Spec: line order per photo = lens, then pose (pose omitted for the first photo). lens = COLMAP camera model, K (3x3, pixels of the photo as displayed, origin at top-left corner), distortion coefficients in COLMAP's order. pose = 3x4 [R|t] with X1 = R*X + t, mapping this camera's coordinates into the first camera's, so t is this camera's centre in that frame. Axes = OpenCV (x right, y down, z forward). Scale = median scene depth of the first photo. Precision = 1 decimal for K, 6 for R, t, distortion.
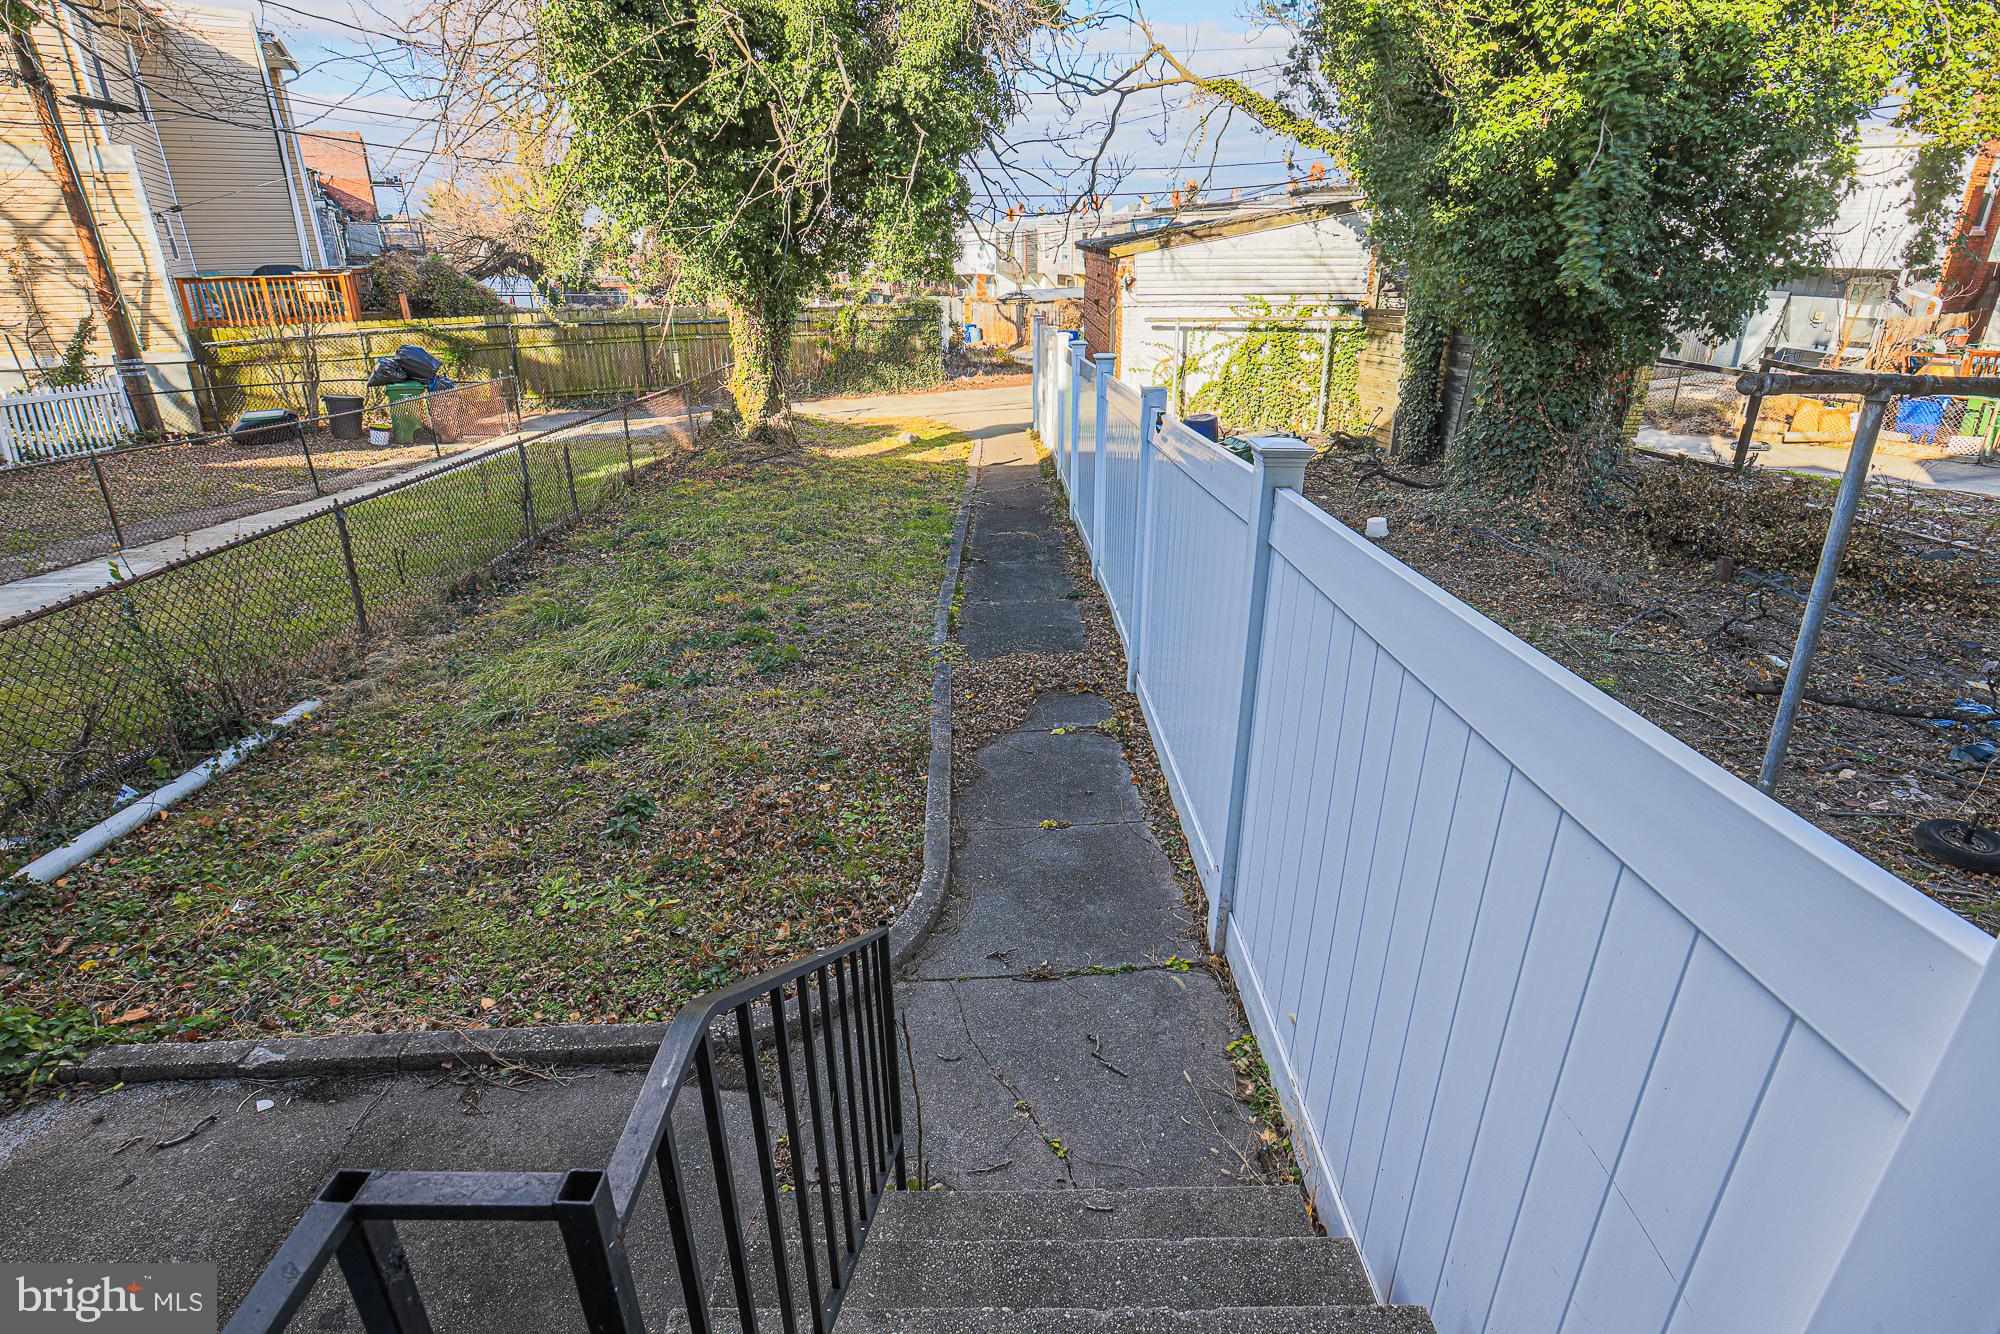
lens RADIAL K [[883.4, 0, 997.6], [0, 883.4, 594.5], [0, 0, 1]] dist [-0.031819, 0.007269]
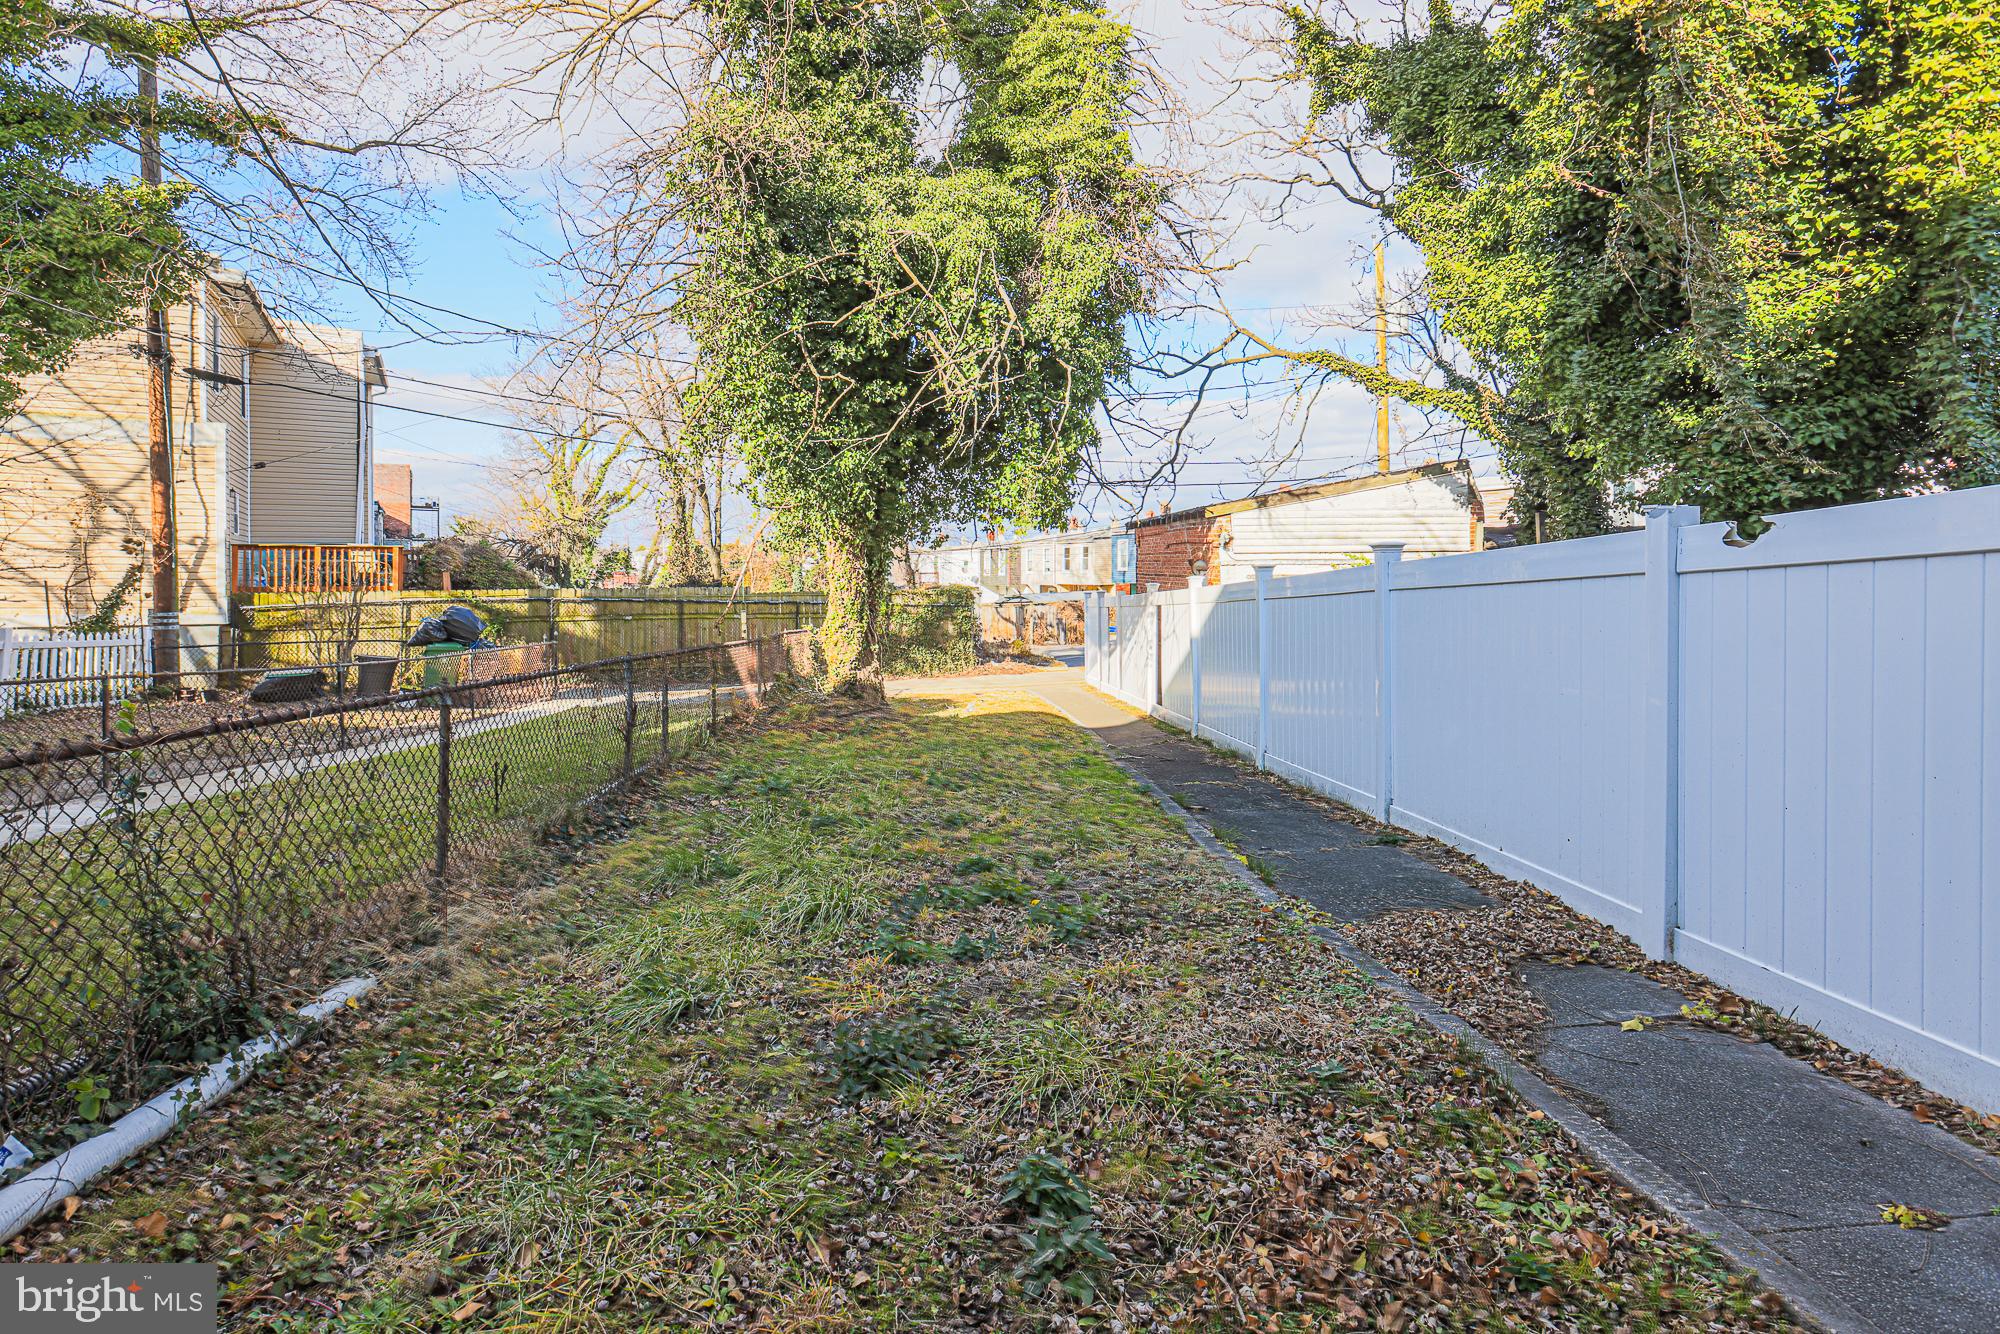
lens RADIAL K [[883.4, 0, 997.6], [0, 883.4, 594.5], [0, 0, 1]] dist [-0.031819, 0.007269]
pose [[0.999979, 0.005929, 0.002651, -0.122489], [-0.004735, 0.944912, -0.327291, 0.023047], [-0.004445, 0.327272, 0.944920, 0.117374]]
